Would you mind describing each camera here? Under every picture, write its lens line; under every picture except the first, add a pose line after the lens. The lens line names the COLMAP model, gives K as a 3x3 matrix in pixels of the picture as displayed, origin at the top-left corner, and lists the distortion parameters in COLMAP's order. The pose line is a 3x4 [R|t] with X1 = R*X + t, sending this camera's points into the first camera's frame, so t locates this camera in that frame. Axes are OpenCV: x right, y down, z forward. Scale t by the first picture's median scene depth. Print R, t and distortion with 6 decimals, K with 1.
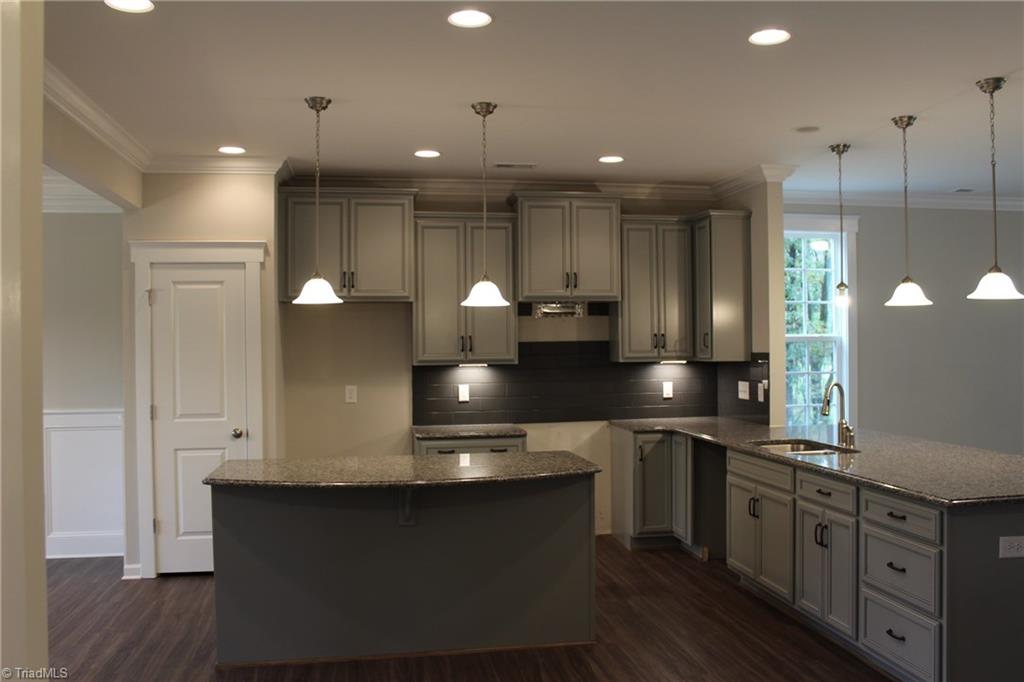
lens RADIAL K [[872.8, 0, 512.0], [0, 872.8, 341.0], [0, 0, 1]] dist [-0.153204, 0.161079]
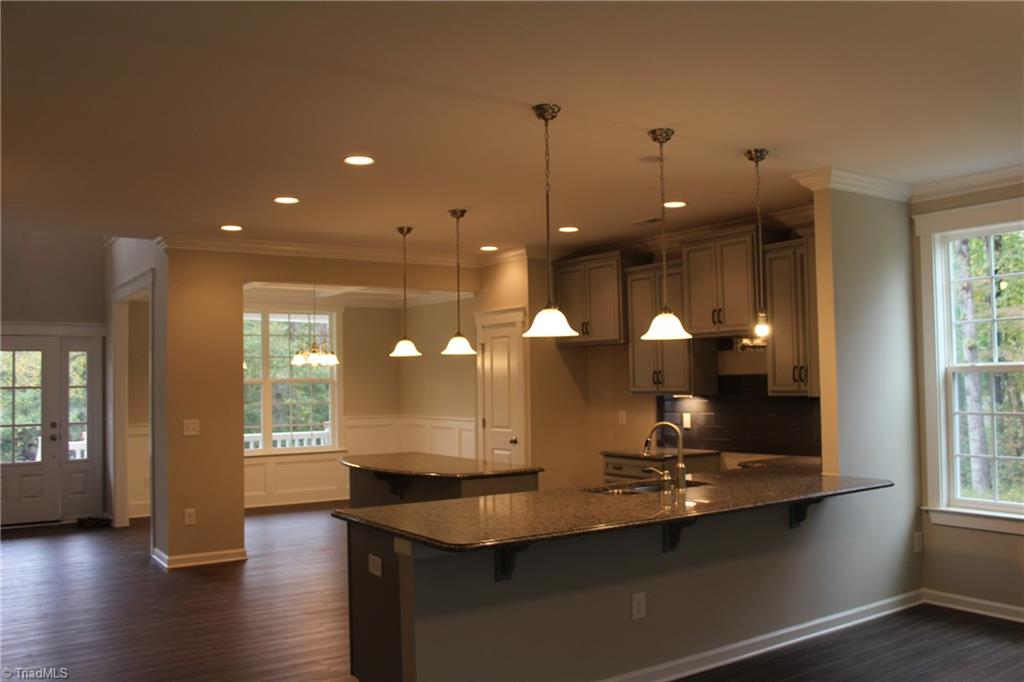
lens RADIAL K [[872.8, 0, 512.0], [0, 872.8, 341.0], [0, 0, 1]] dist [-0.153204, 0.161079]
pose [[0.426357, -0.036574, -0.903815, 1.006443], [0.017466, 0.999329, -0.032200, -0.012763], [0.904386, -0.002057, 0.426709, 0.374805]]
